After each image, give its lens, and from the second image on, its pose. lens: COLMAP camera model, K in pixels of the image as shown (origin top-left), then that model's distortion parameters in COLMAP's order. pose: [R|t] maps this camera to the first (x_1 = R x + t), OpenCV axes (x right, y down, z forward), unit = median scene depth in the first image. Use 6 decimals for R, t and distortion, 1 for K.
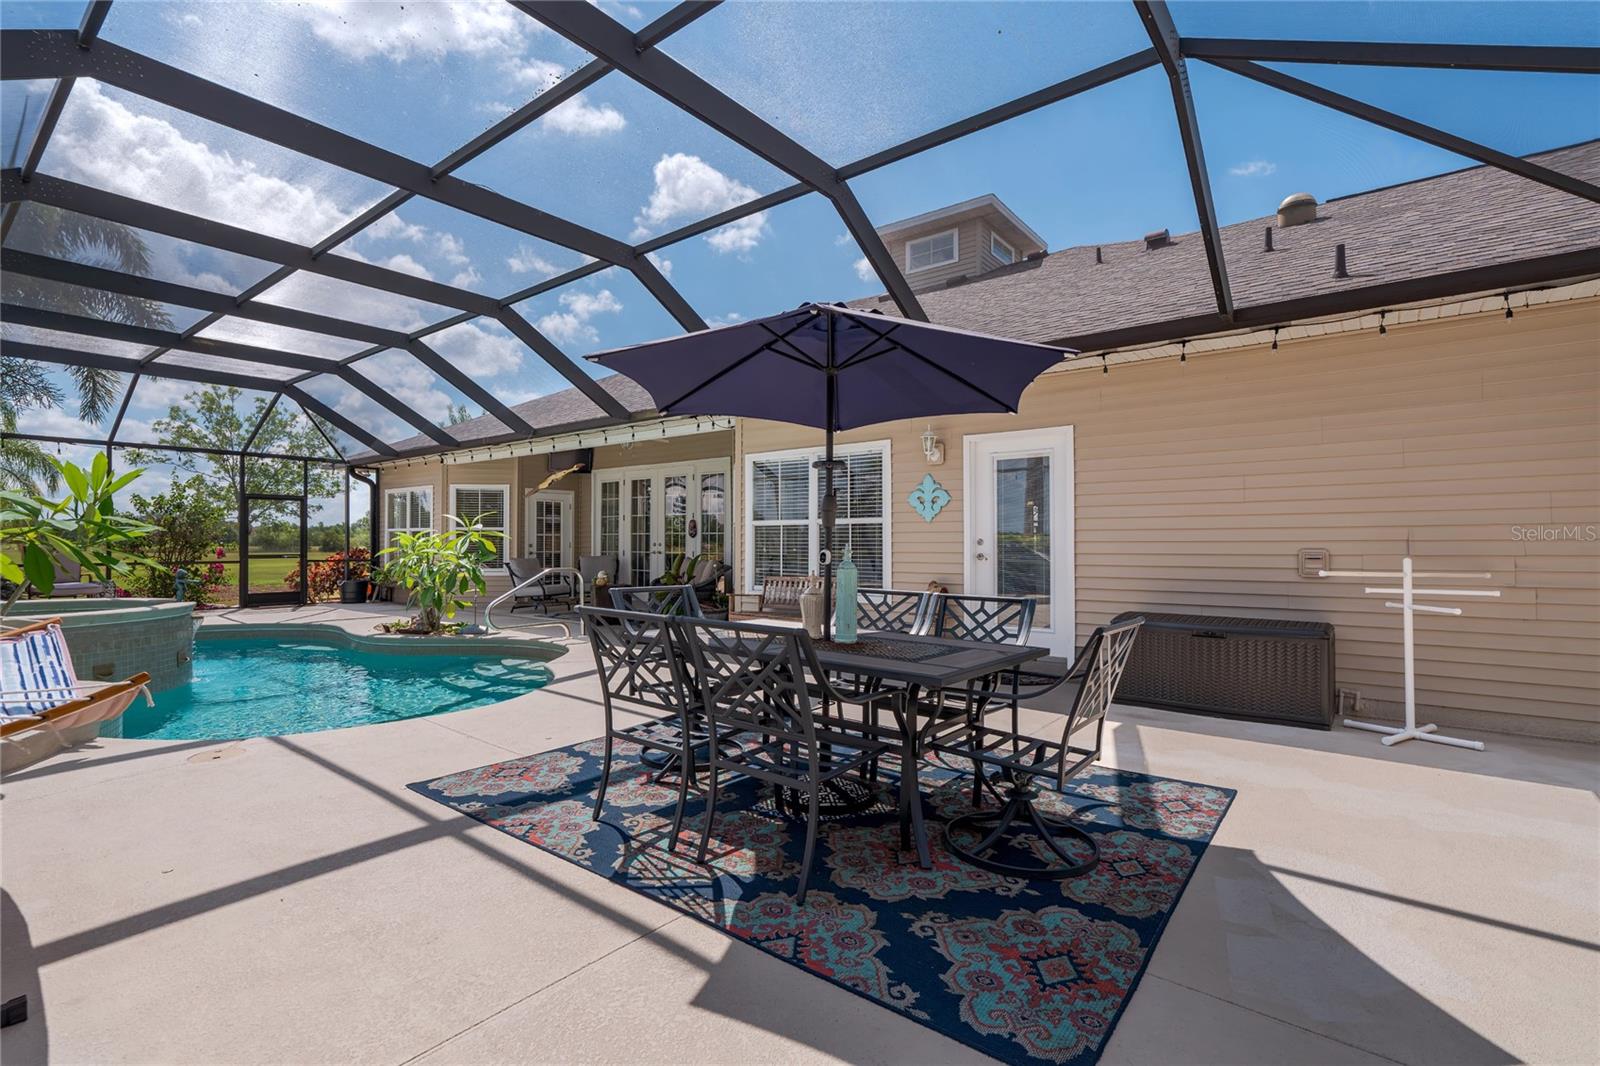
lens RADIAL K [[717.4, 0, 808.4], [0, 717.4, 522.5], [0, 0, 1]] dist [-0.003077, 0.000271]
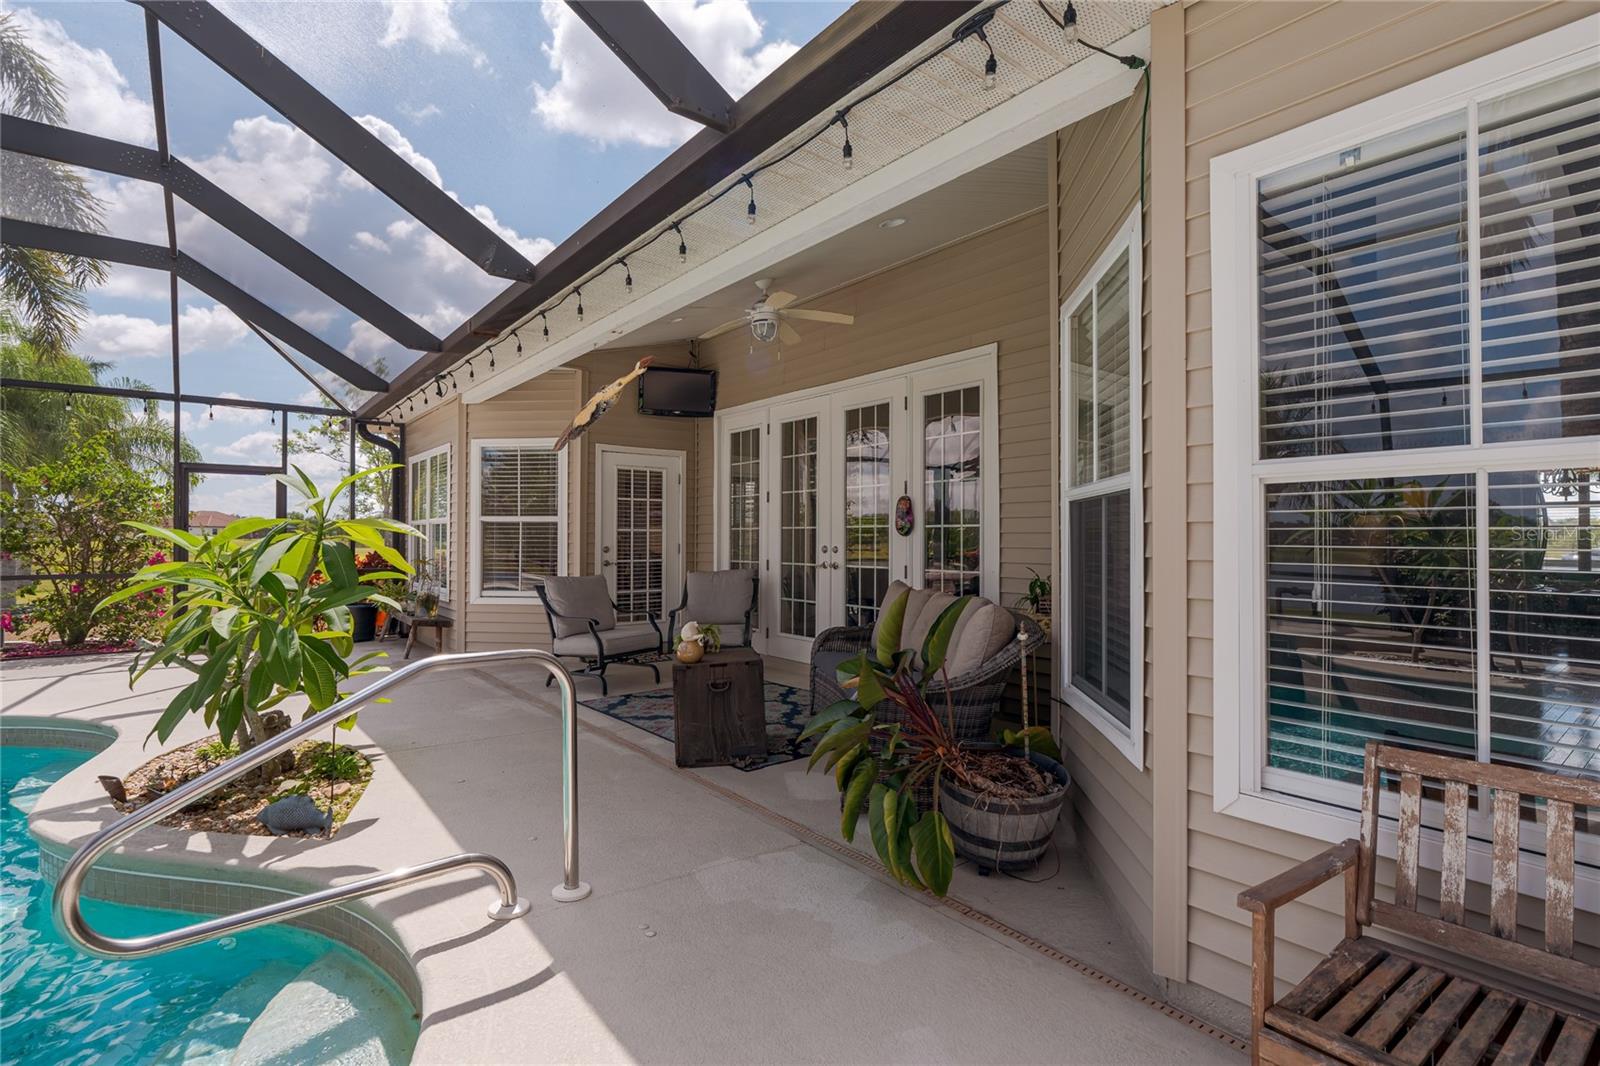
lens RADIAL K [[770.9, 0, 800.0], [0, 770.9, 533.0], [0, 0, 1]] dist [-0.000370, 0.000144]
pose [[0.968844, 0.002922, -0.247656, -0.097014], [0.000364, 0.999913, 0.013220, 0.011874], [0.247673, -0.012898, 0.968758, 0.467520]]
